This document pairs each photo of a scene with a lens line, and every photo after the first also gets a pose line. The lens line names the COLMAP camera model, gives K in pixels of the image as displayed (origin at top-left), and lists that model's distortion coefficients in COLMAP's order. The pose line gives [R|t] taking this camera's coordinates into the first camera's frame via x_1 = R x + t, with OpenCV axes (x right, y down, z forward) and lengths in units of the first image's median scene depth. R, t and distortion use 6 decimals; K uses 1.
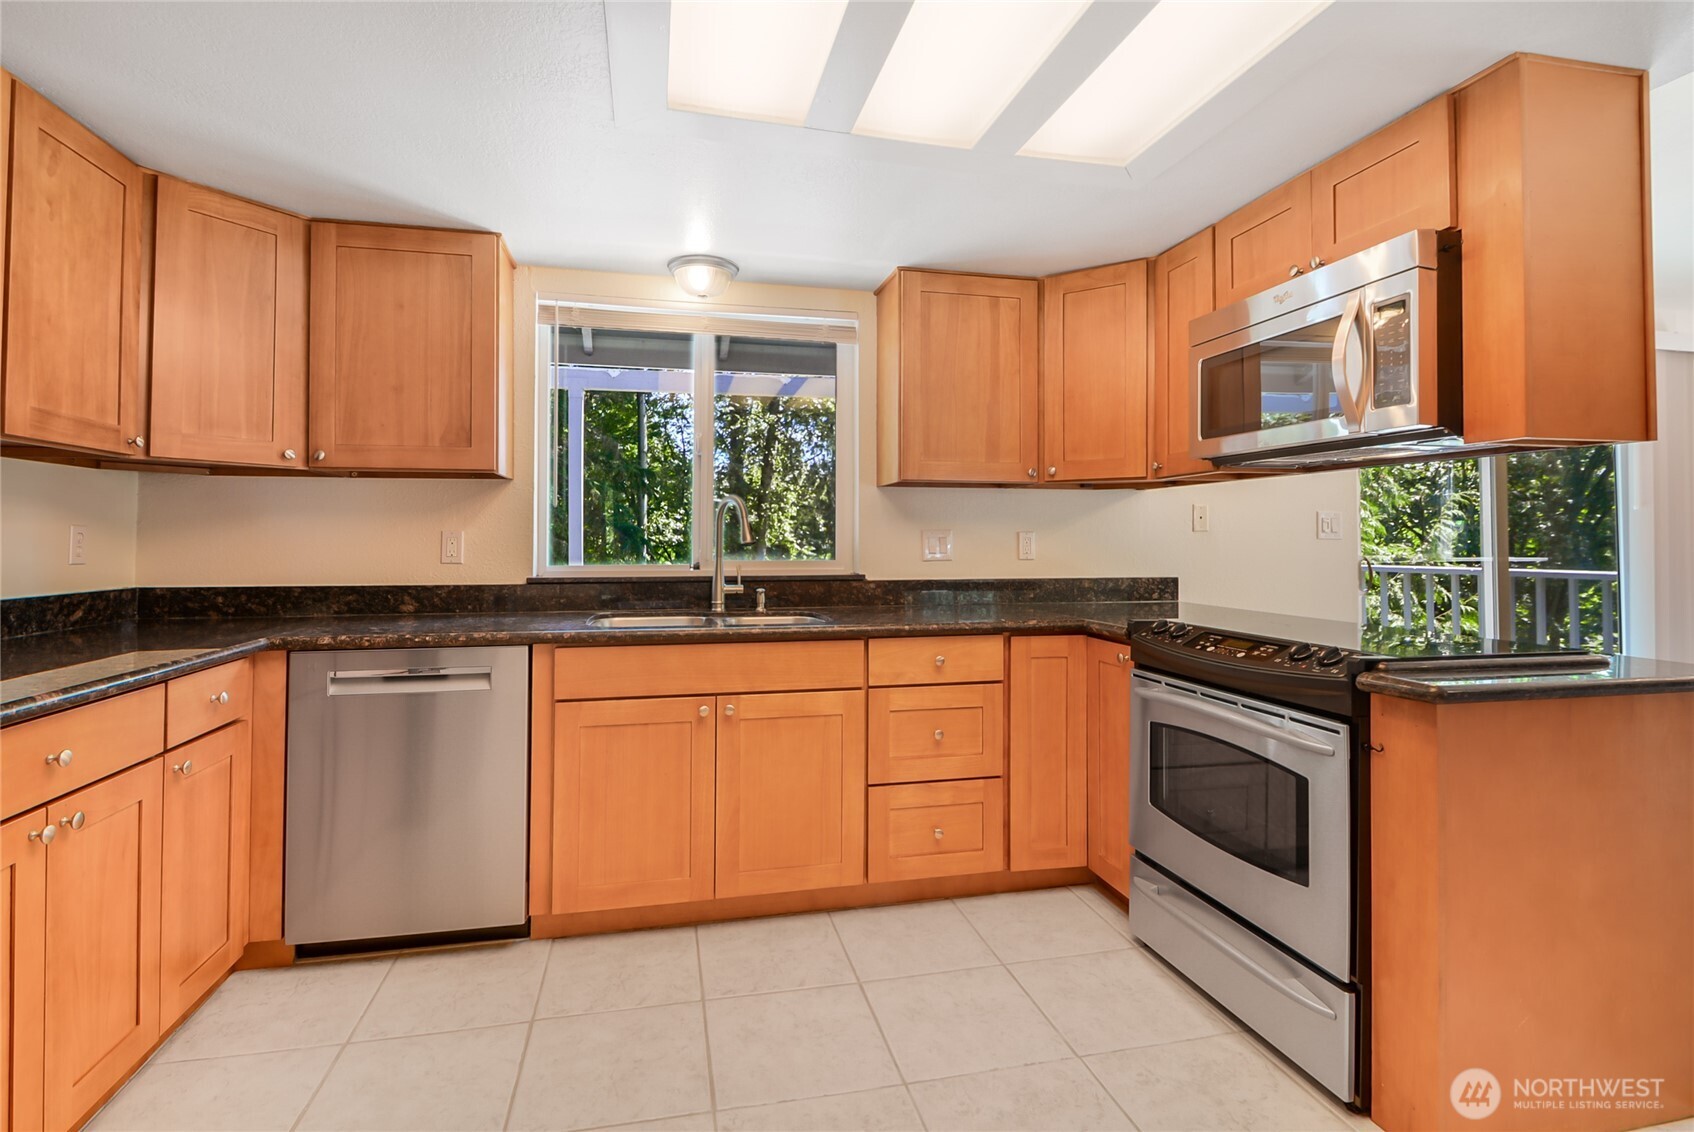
lens RADIAL K [[822.0, 0, 846.1], [0, 822.0, 531.1], [0, 0, 1]] dist [-0.001962, -0.000621]
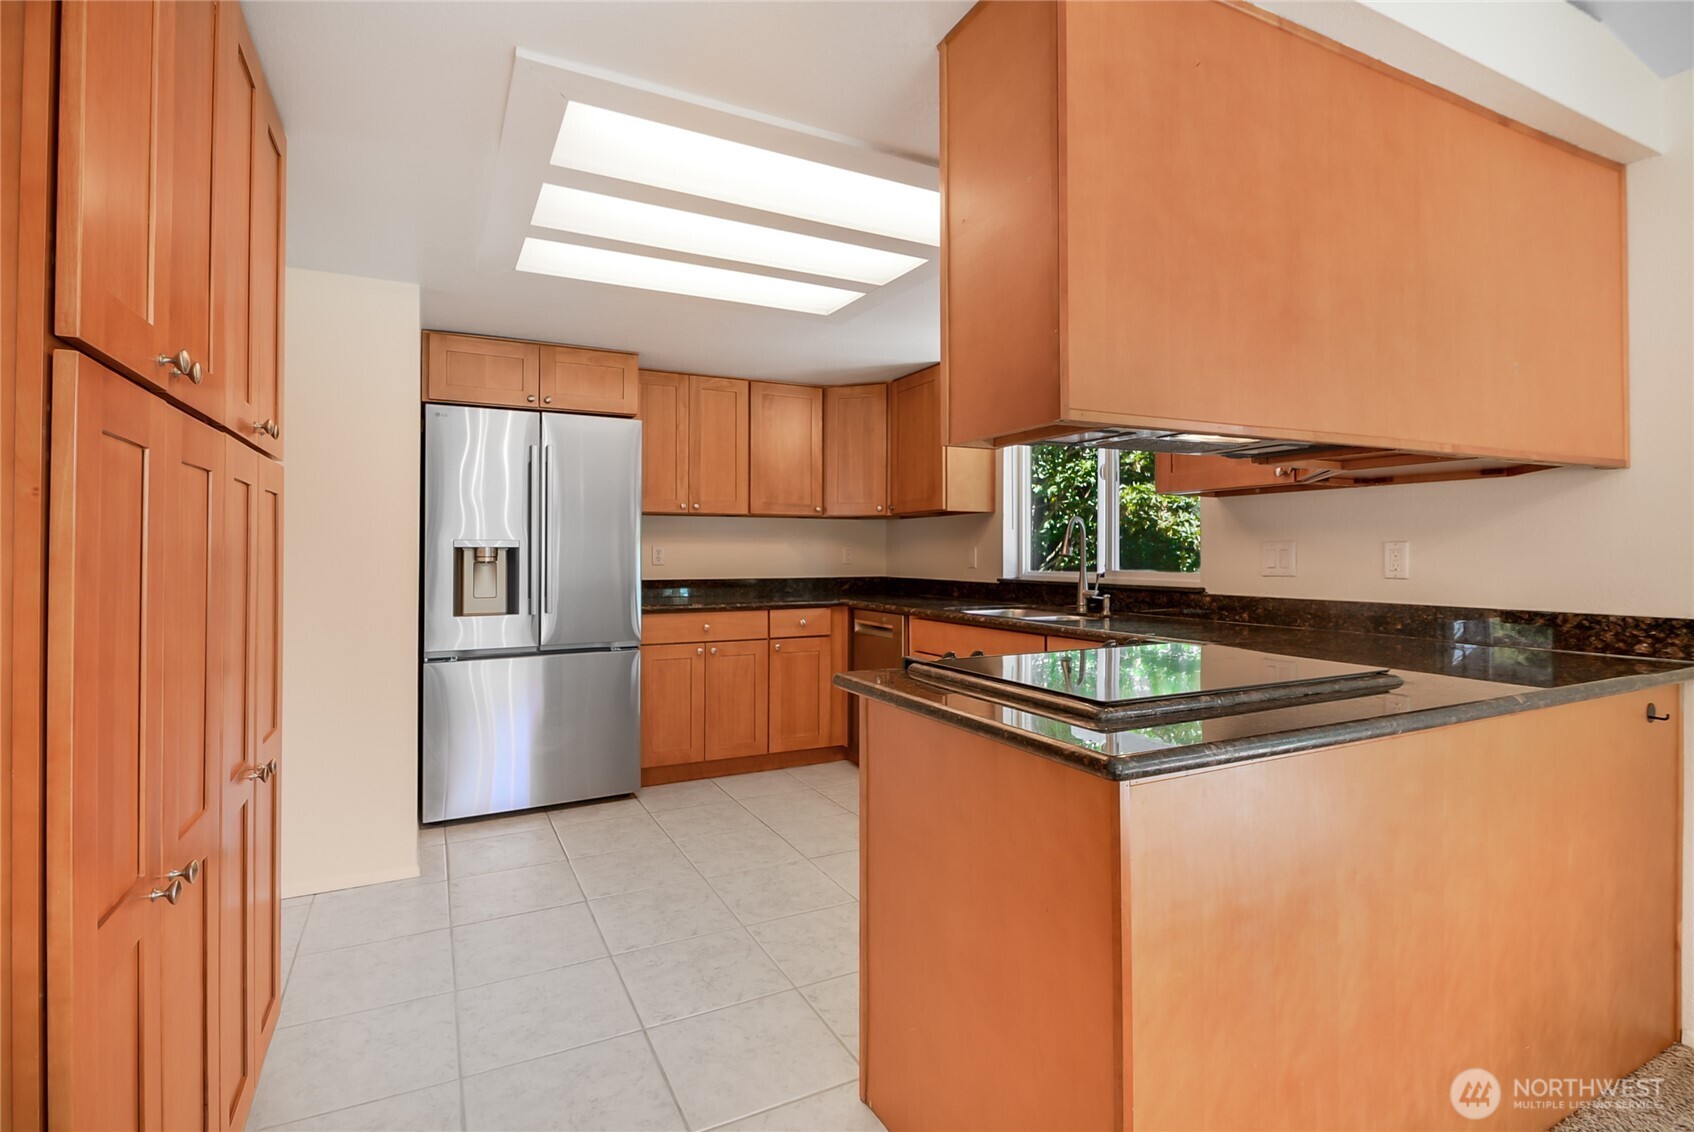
lens RADIAL K [[822.0, 0, 846.1], [0, 822.0, 531.1], [0, 0, 1]] dist [-0.001962, -0.000621]
pose [[0.252571, -0.023570, -0.967291, 1.462098], [0.014877, 0.999680, -0.020475, -0.002464], [0.967464, -0.009219, 0.252841, 0.552549]]
